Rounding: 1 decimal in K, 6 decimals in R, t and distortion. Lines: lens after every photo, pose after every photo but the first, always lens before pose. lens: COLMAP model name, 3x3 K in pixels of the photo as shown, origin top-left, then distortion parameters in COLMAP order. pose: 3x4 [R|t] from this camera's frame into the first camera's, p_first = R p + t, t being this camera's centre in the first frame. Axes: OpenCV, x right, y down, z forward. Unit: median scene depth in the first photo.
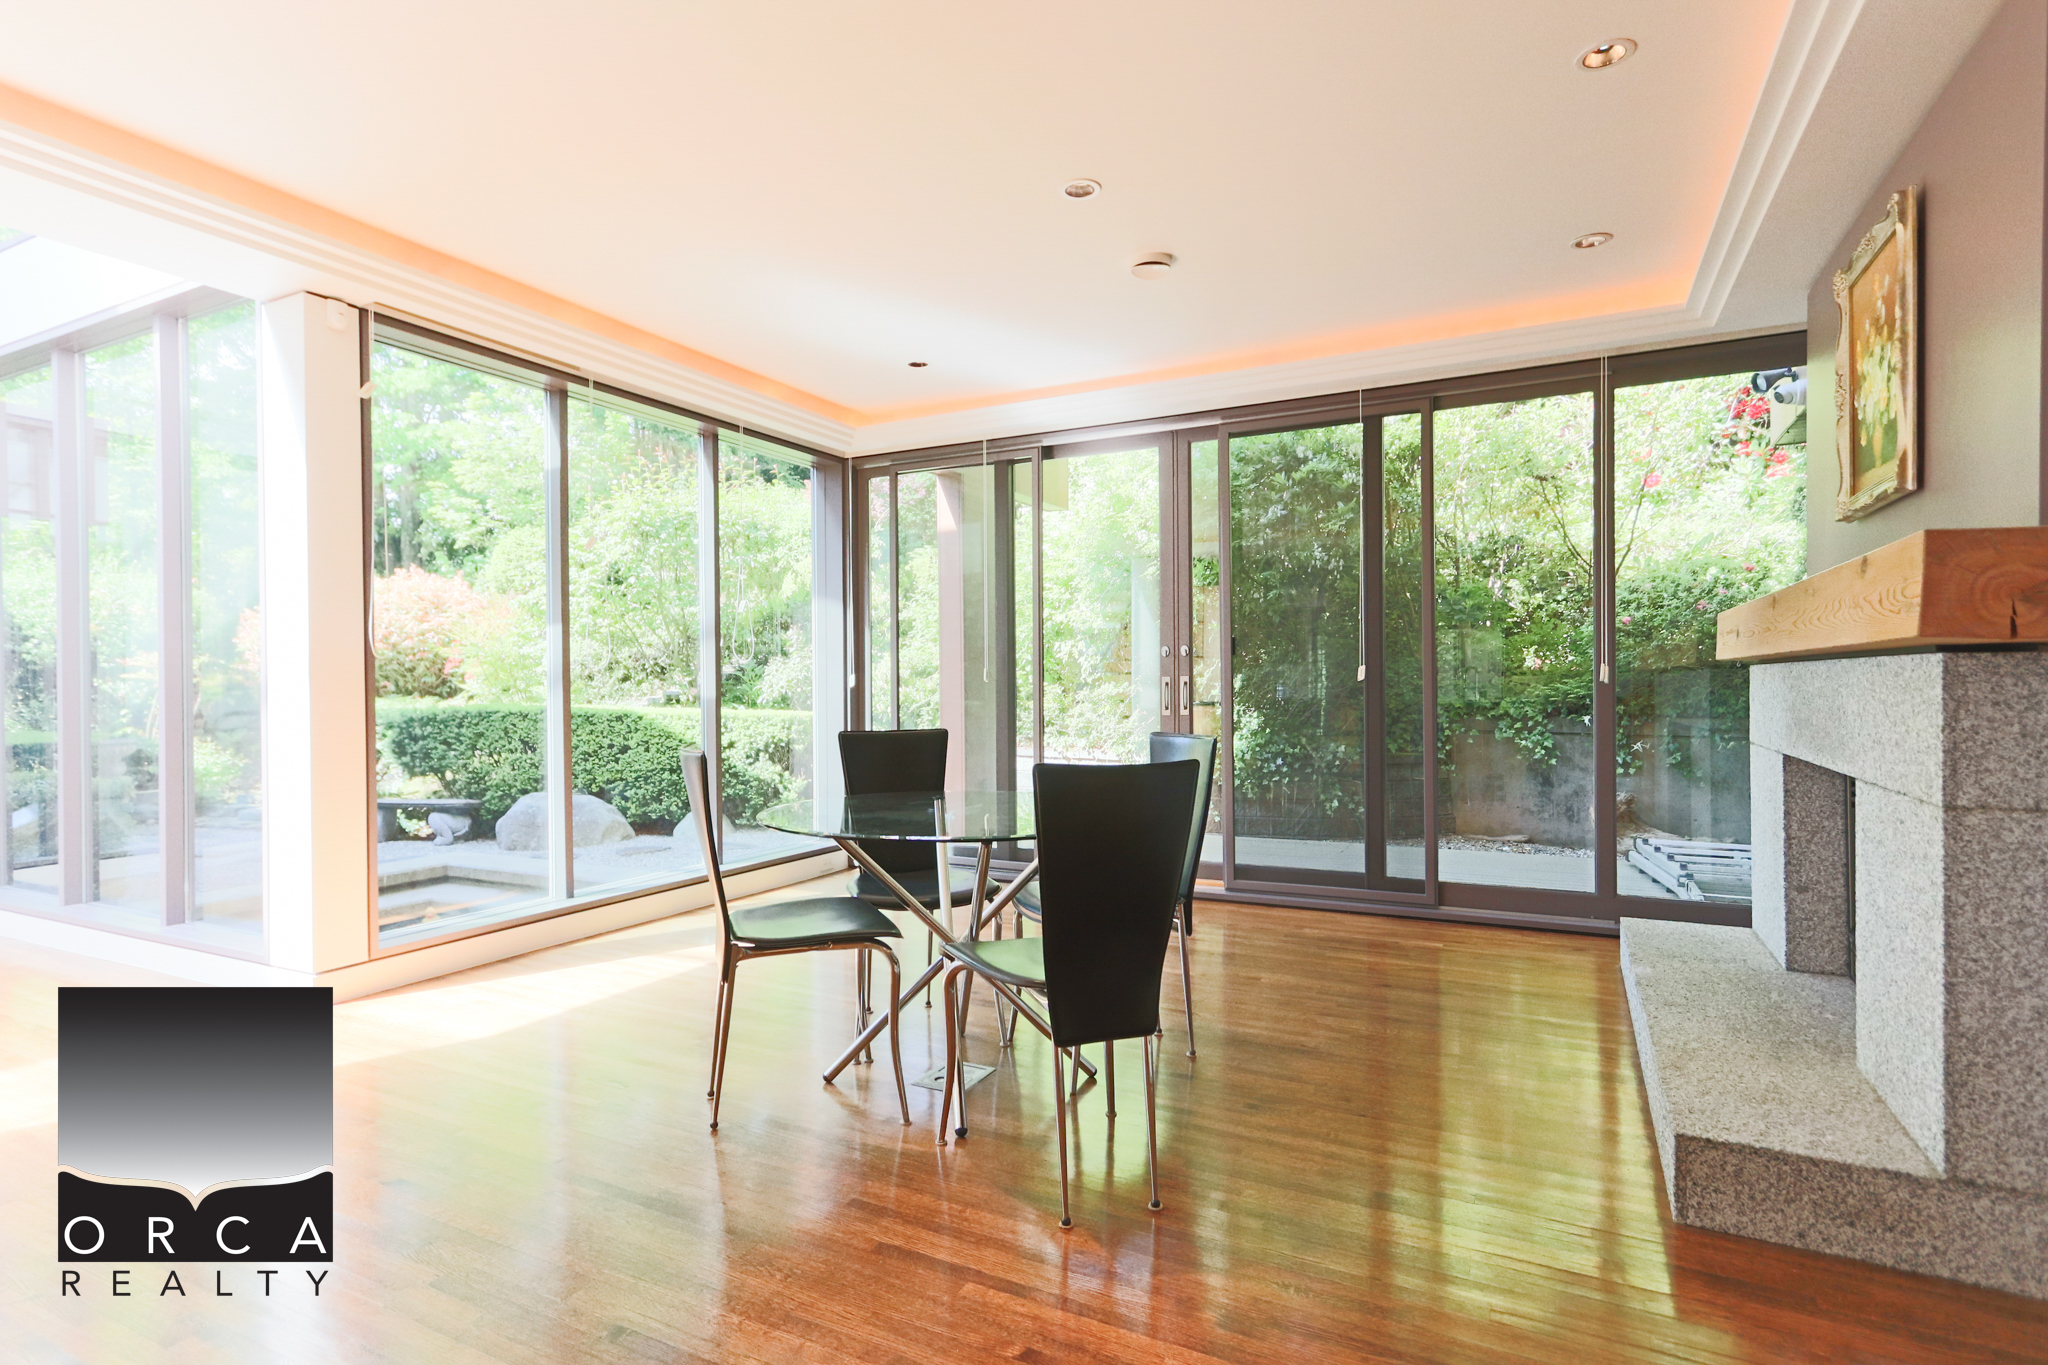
lens RADIAL K [[988.5, 0, 1024.0], [0, 988.5, 682.5], [0, 0, 1]] dist [0.000923, 0.000338]
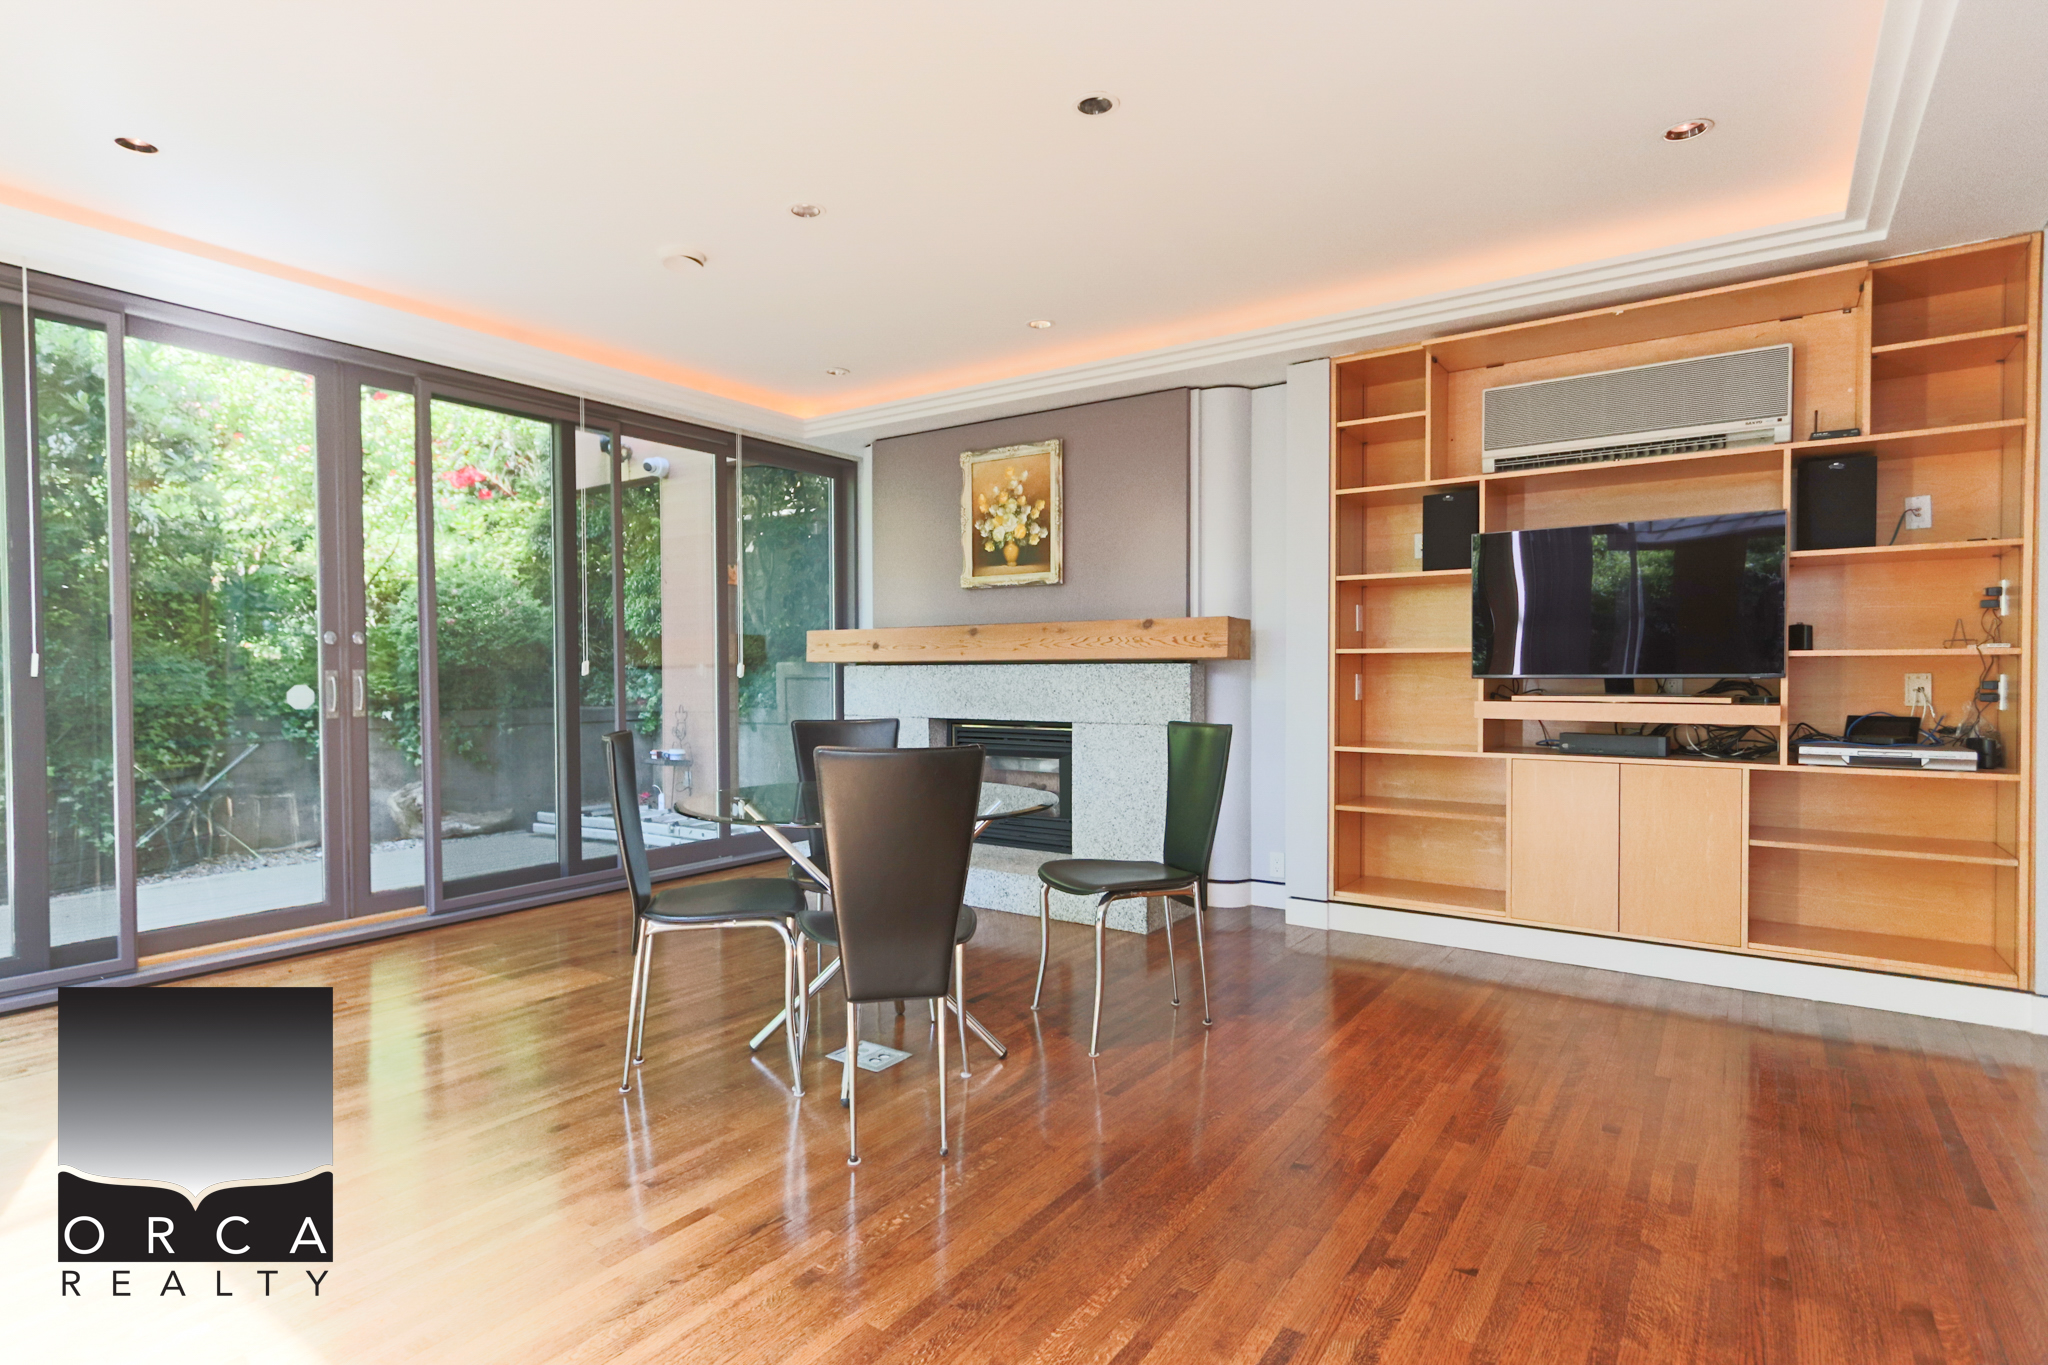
lens RADIAL K [[1039.3, 0, 1003.5], [0, 1039.3, 689.6], [0, 0, 1]] dist [0.006140, 0.003020]
pose [[0.130158, -0.011540, 0.991426, -0.583366], [0.002553, 0.999933, 0.011303, 0.001447], [-0.991490, 0.001060, 0.130178, 0.342295]]
